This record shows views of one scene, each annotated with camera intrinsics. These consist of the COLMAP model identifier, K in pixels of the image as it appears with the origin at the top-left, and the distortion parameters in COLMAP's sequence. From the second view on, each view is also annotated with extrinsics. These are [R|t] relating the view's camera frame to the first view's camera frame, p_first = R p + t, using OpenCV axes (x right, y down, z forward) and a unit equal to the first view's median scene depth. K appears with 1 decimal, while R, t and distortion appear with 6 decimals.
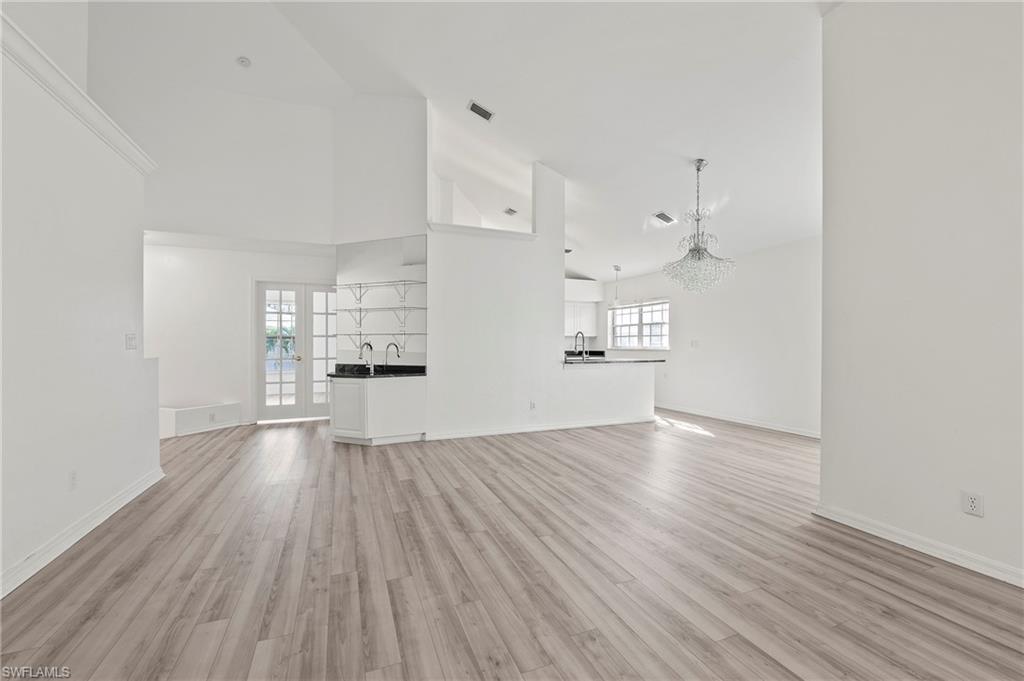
lens RADIAL K [[419.1, 0, 516.0], [0, 419.1, 346.5], [0, 0, 1]] dist [-0.005020, -0.001163]
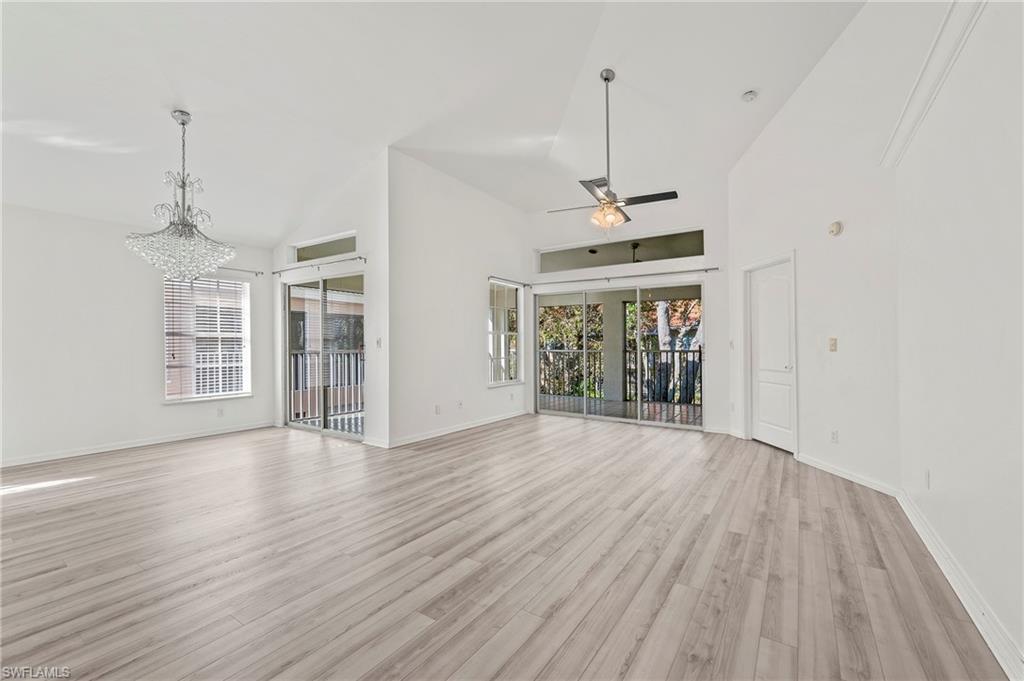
lens RADIAL K [[419.1, 0, 531.0], [0, 419.1, 341.2], [0, 0, 1]] dist [-0.005020, -0.001163]
pose [[-0.569835, 0.004438, 0.821747, -0.818972], [0.003856, 0.999989, -0.002727, -0.005671], [-0.821750, 0.001615, -0.569845, 1.307579]]
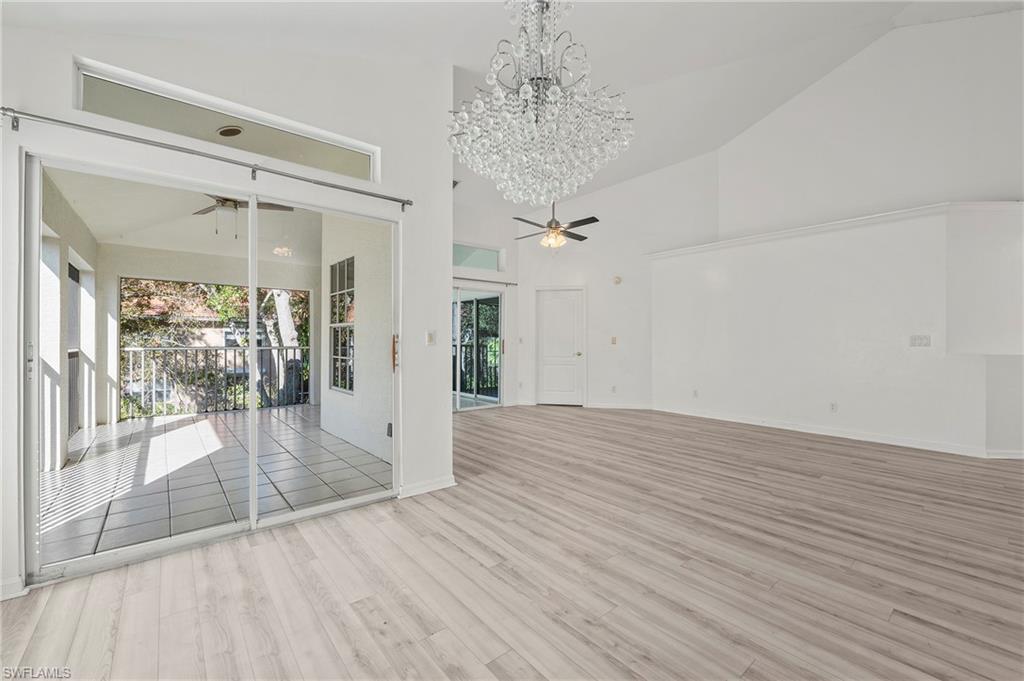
lens RADIAL K [[419.1, 0, 514.5], [0, 419.1, 342.0], [0, 0, 1]] dist [-0.005020, -0.001163]
pose [[-0.956654, -0.003879, -0.291200, 0.803478], [-0.007153, 0.999923, 0.010182, -0.008595], [0.291138, 0.011824, -0.956608, 1.921415]]
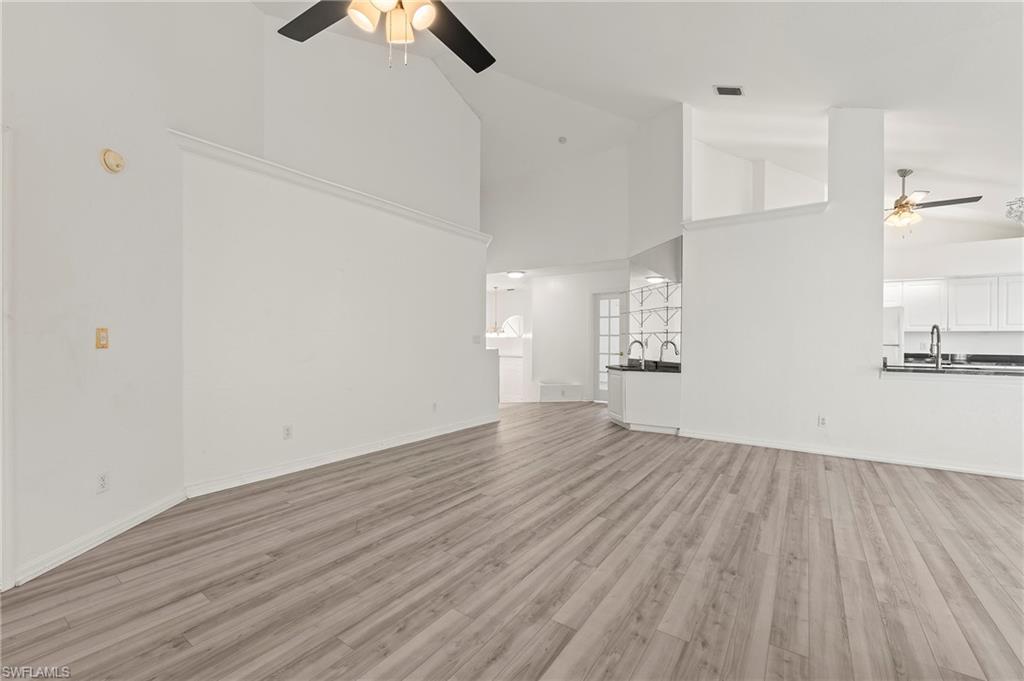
lens RADIAL K [[419.1, 0, 520.0], [0, 419.1, 341.2], [0, 0, 1]] dist [-0.005020, -0.001163]
pose [[0.544049, 0.003295, -0.839047, 0.672960], [-0.011933, 0.999922, -0.003811, 0.002102], [0.838969, 0.012085, 0.544045, 0.175240]]
